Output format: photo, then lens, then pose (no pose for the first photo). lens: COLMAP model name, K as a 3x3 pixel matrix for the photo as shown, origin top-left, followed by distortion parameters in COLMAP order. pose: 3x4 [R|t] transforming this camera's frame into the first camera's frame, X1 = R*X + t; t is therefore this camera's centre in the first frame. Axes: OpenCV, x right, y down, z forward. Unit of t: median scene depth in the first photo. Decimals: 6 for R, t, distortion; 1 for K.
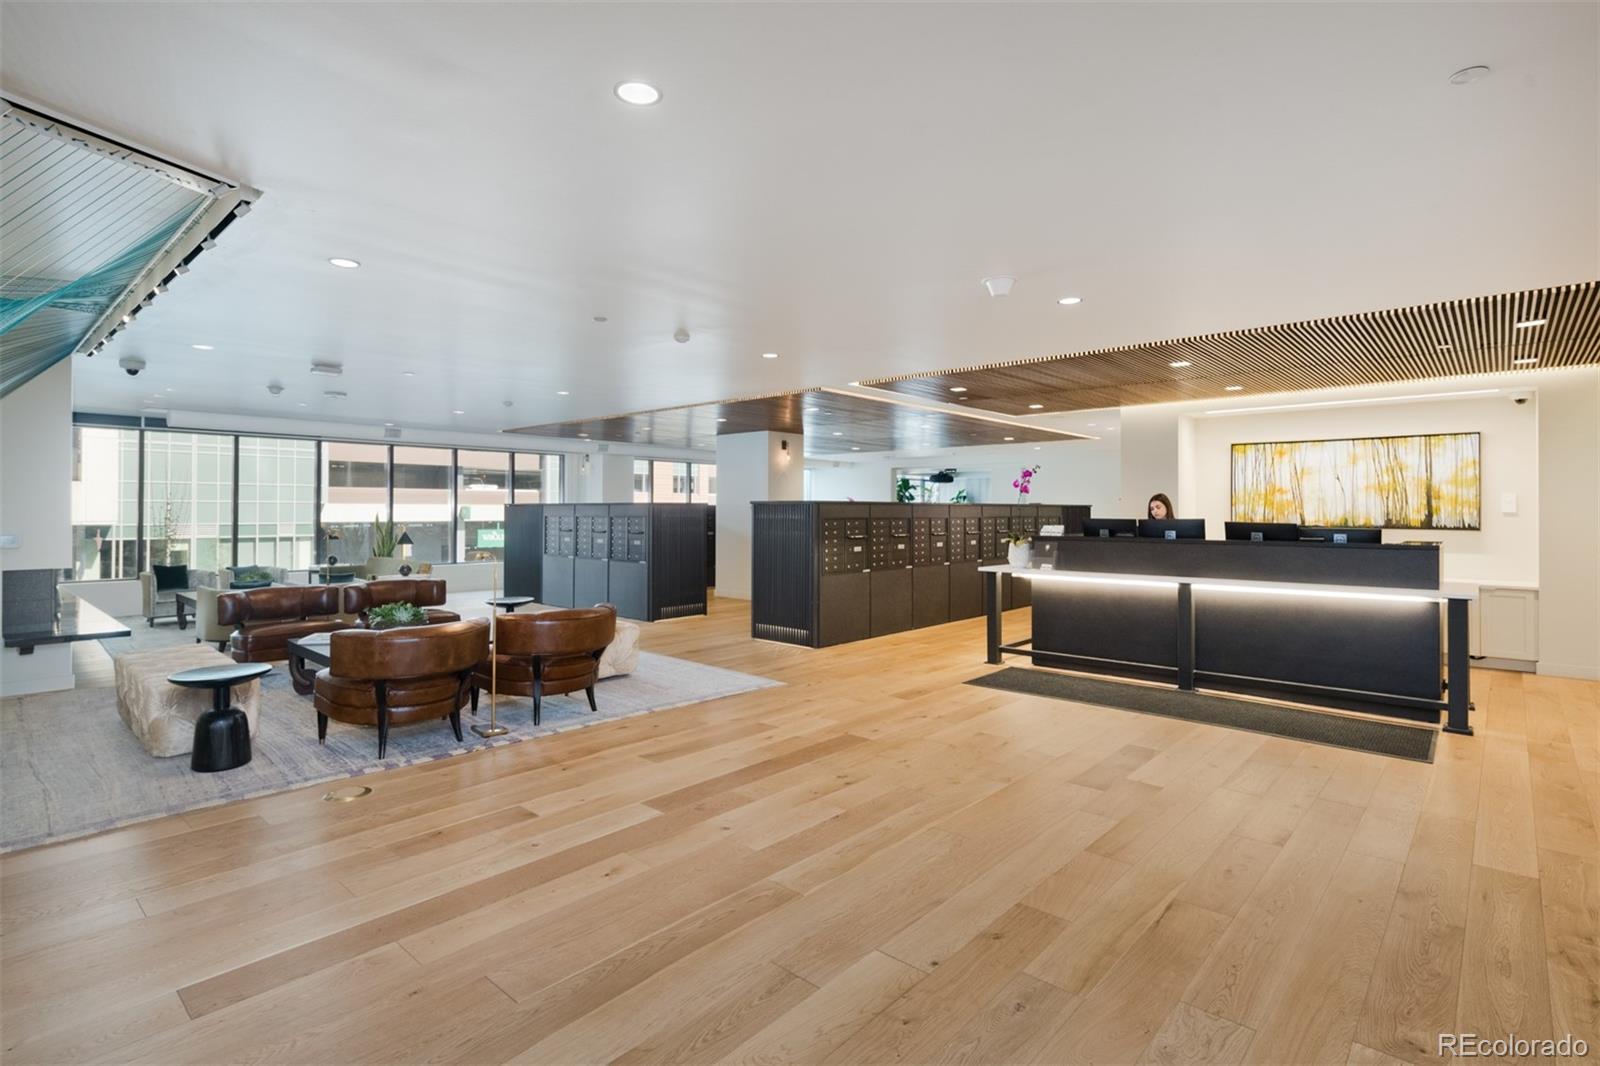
lens RADIAL K [[805.0, 0, 800.0], [0, 805.0, 505.7], [0, 0, 1]] dist [-0.001431, -0.000337]
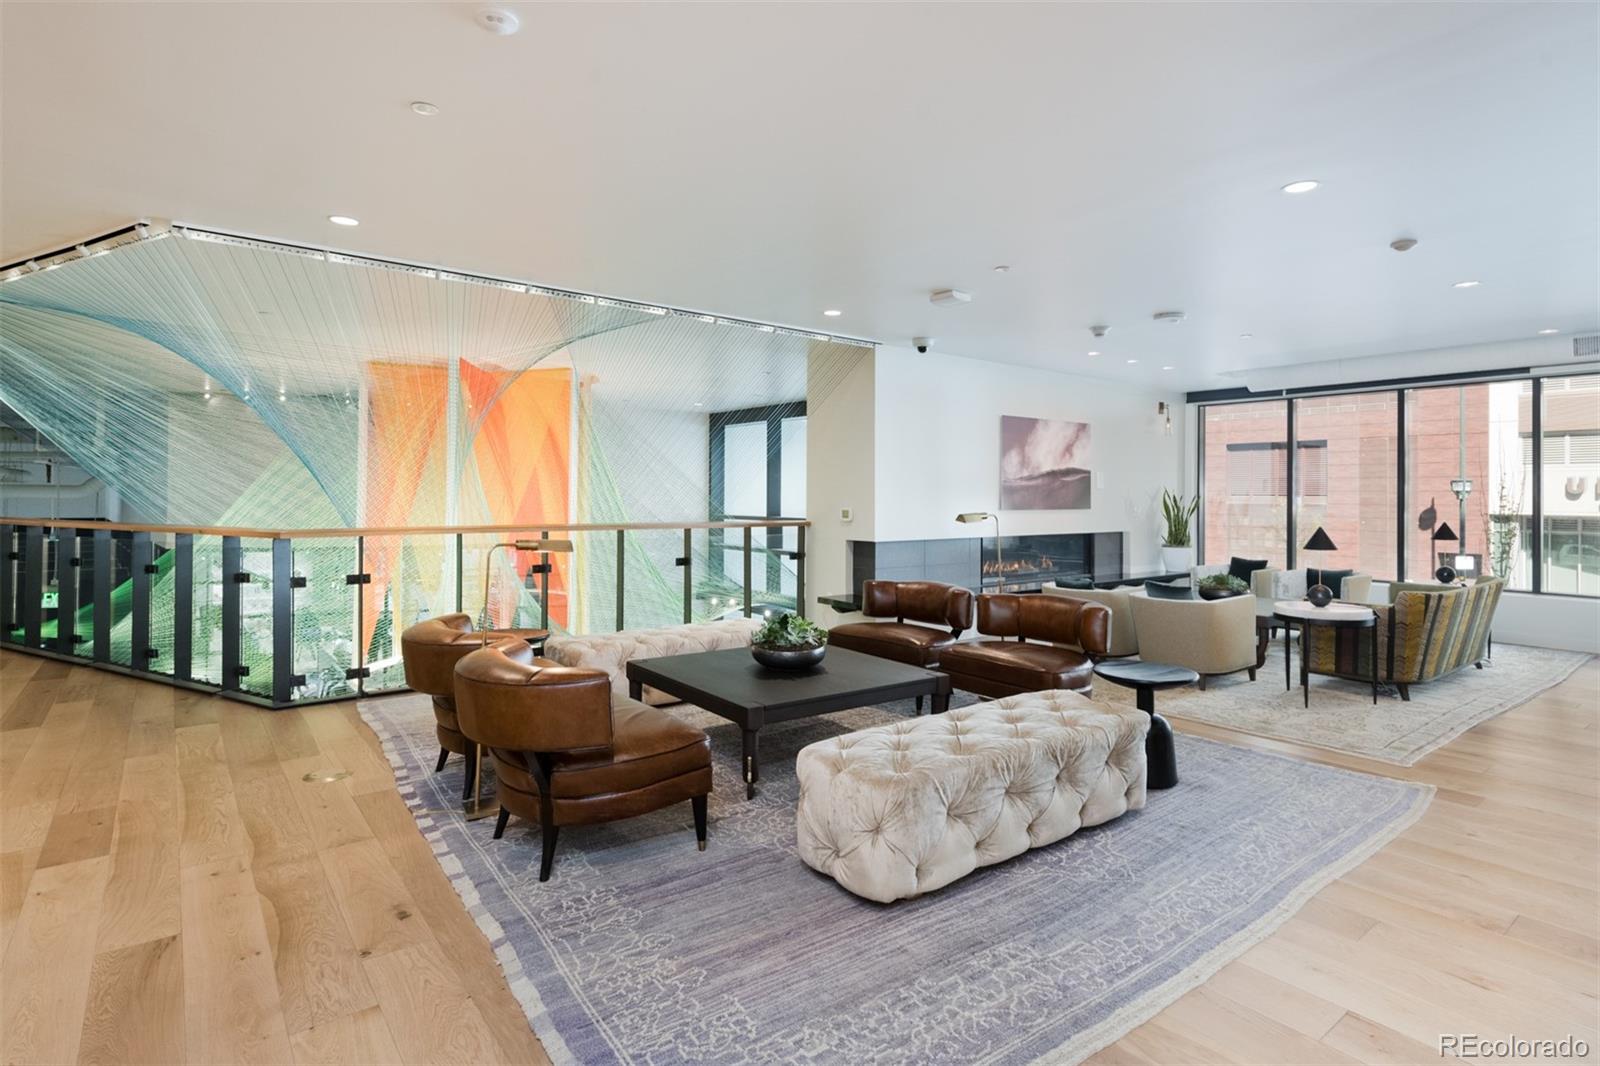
lens RADIAL K [[805.0, 0, 800.0], [0, 805.0, 505.7], [0, 0, 1]] dist [-0.001431, -0.000337]
pose [[-0.170796, -0.004454, -0.985296, 0.239775], [0.000599, 0.999989, -0.004624, 0.040117], [0.985306, -0.001380, -0.170791, 1.485794]]
